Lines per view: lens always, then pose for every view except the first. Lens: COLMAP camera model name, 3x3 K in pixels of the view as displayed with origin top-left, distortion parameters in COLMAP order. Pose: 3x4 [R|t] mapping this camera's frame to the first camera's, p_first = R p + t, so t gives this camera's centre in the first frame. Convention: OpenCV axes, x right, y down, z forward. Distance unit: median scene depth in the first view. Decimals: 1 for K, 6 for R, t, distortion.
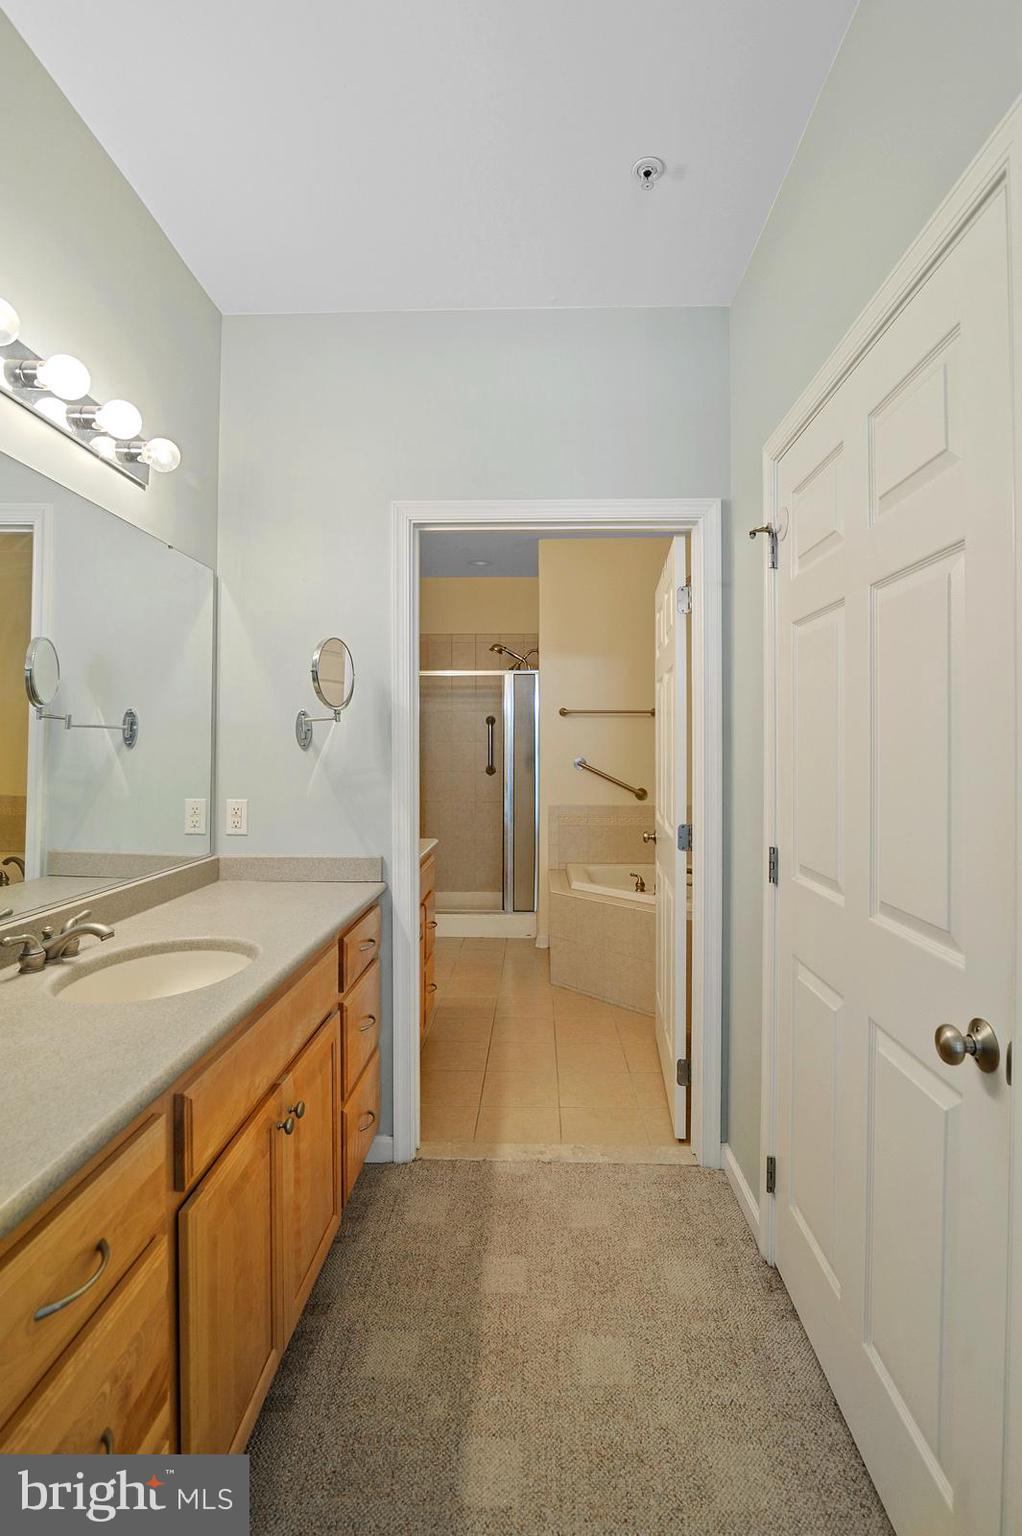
lens RADIAL K [[710.2, 0, 510.9], [0, 710.2, 759.3], [0, 0, 1]] dist [-0.019996, 0.000492]
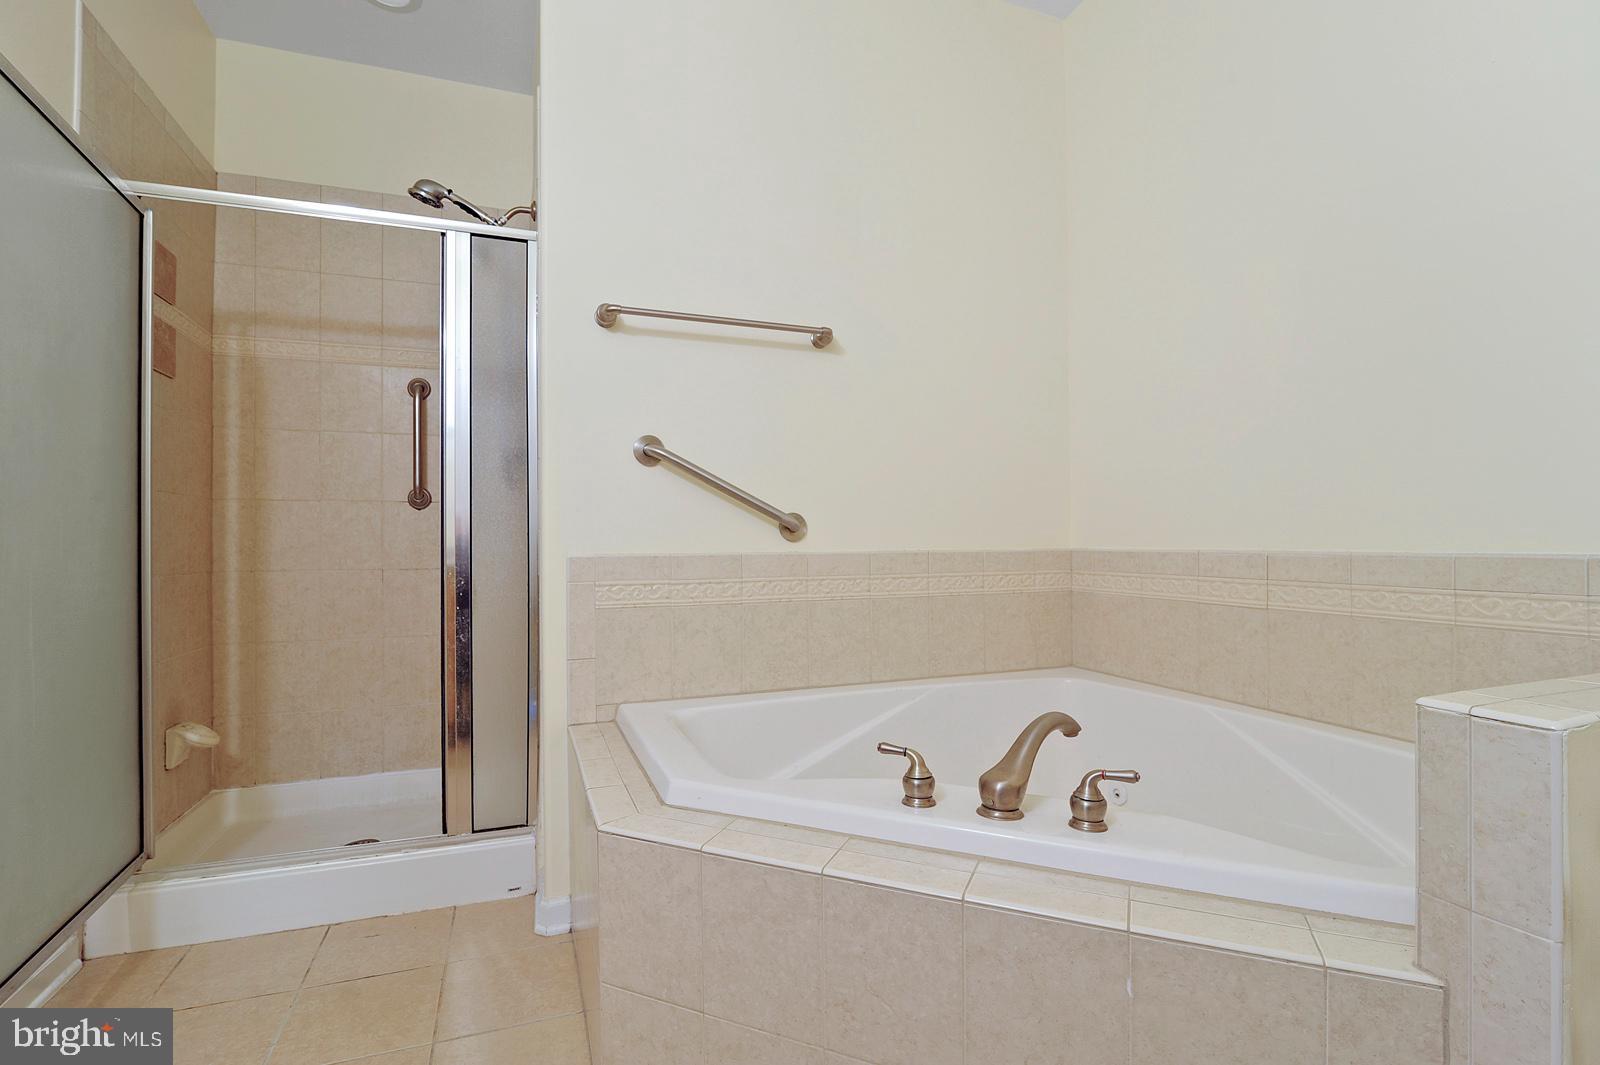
lens RADIAL K [[739.8, 0, 797.5], [0, 739.8, 538.4], [0, 0, 1]] dist [-0.019996, 0.000492]
pose [[0.917290, -0.005516, 0.398181, 0.007835], [0.009136, 0.999932, -0.007193, 0.058490], [-0.398114, 0.010235, 0.917279, 0.575962]]
